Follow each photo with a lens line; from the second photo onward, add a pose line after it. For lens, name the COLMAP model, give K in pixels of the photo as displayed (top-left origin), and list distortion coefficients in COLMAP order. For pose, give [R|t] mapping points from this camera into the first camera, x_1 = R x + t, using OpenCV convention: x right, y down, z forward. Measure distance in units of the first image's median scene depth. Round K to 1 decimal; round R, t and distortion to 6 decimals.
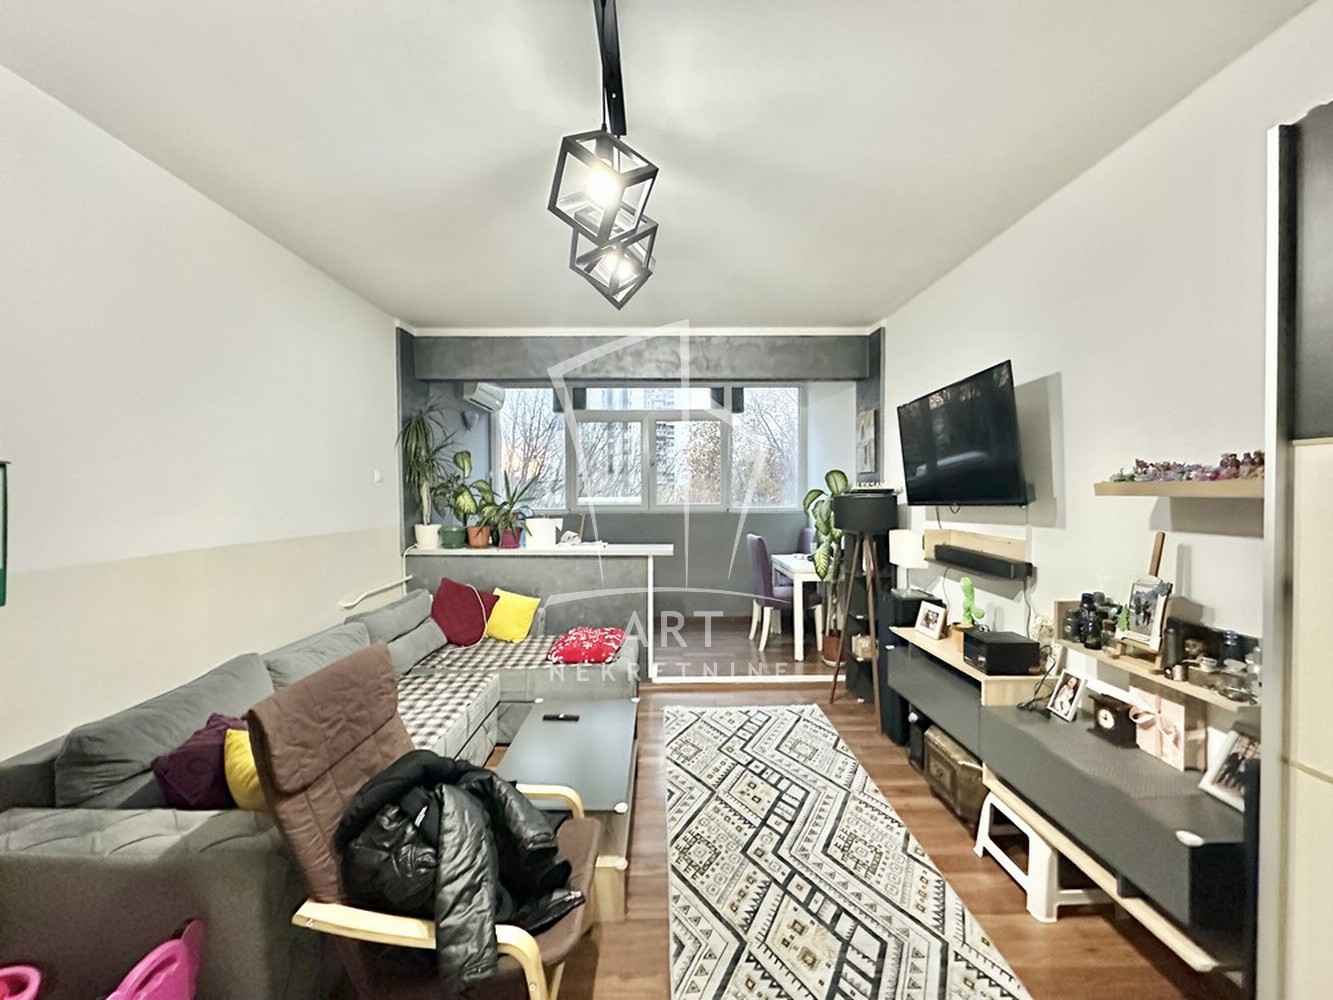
lens RADIAL K [[531.3, 0, 666.8], [0, 531.3, 499.0], [0, 0, 1]] dist [-0.001143, 0.000286]
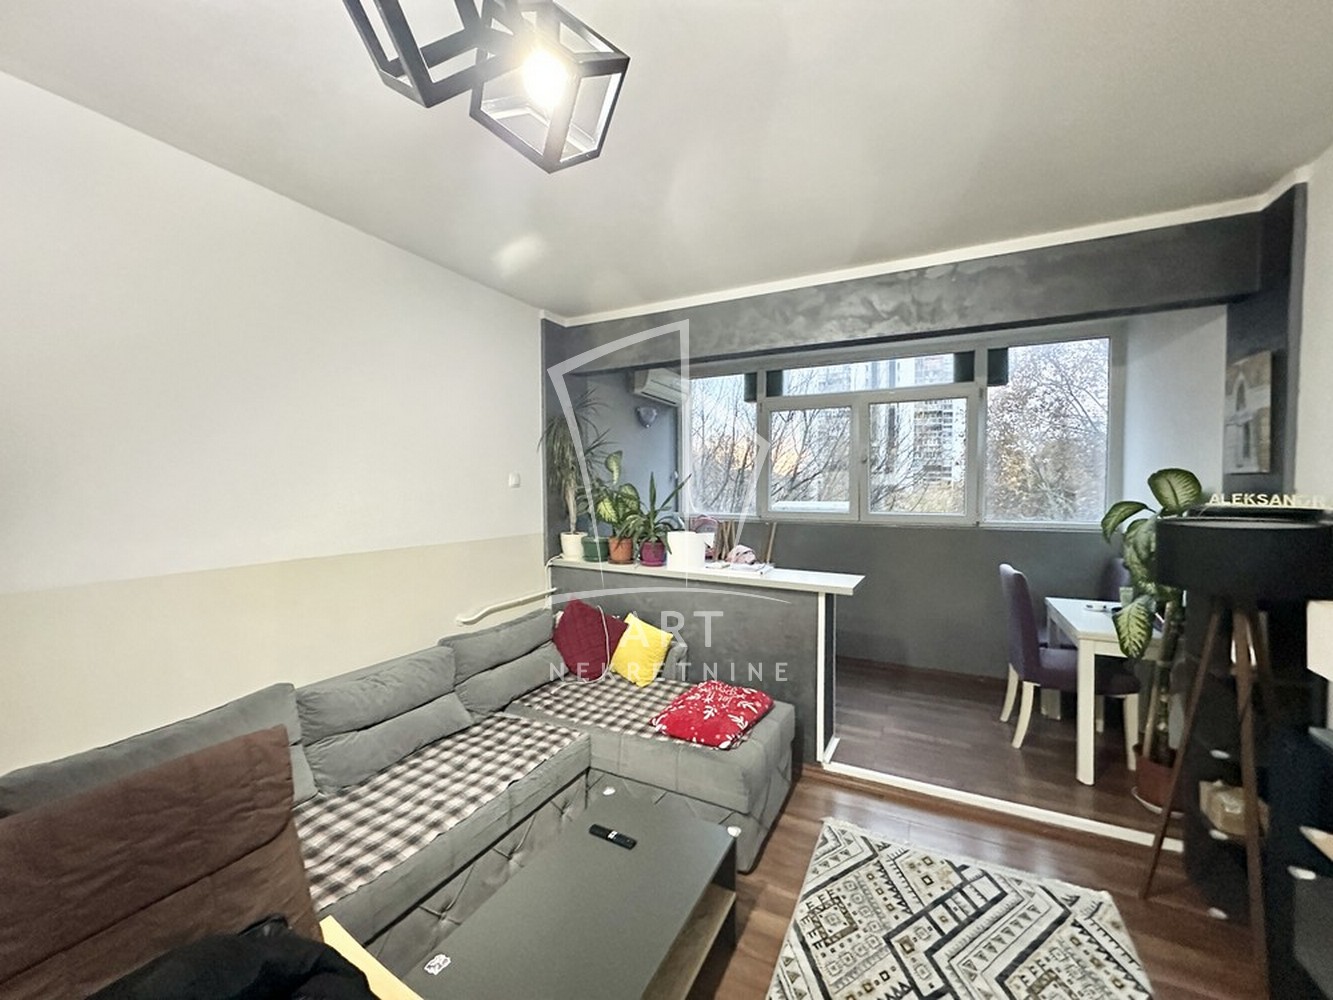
lens RADIAL K [[531.3, 0, 665.3], [0, 531.3, 499.8], [0, 0, 1]] dist [-0.001143, 0.000286]
pose [[0.885511, 0.018073, -0.464267, 0.112936], [-0.013218, 0.999819, 0.013709, -0.023816], [0.464430, -0.006003, 0.885589, 0.273448]]
